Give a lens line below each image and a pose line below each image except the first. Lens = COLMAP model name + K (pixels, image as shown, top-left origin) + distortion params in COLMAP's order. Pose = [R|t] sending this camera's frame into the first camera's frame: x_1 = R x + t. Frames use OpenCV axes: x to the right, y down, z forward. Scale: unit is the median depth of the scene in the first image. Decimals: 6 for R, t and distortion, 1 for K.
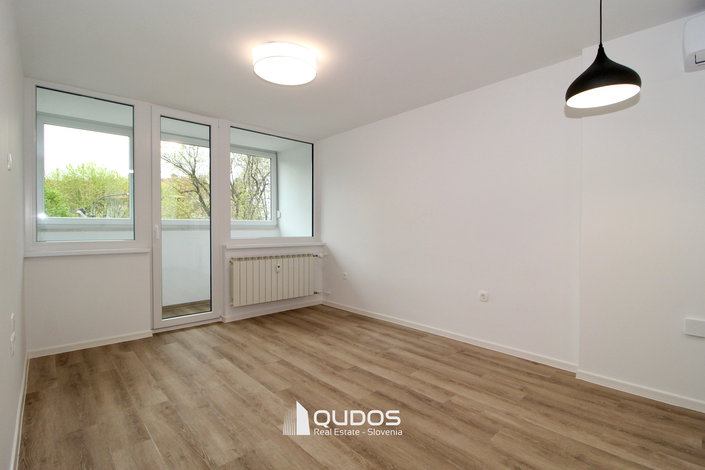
lens RADIAL K [[332.1, 0, 354.0], [0, 332.1, 232.8], [0, 0, 1]] dist [0.001028, -0.009726]
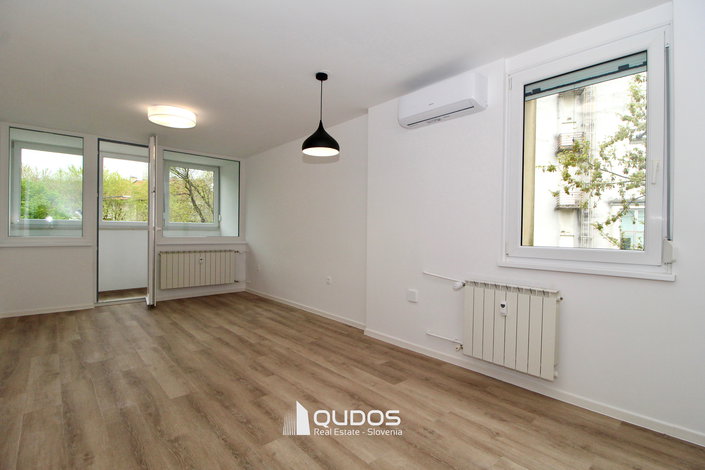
lens RADIAL K [[332.2, 0, 352.5], [0, 332.2, 235.0], [0, 0, 1]] dist [-0.001203, -0.010705]
pose [[0.999832, 0.011289, -0.014448, 0.457975], [-0.011325, 0.999933, -0.002386, 0.006191], [0.014420, 0.002549, 0.999893, -0.328847]]
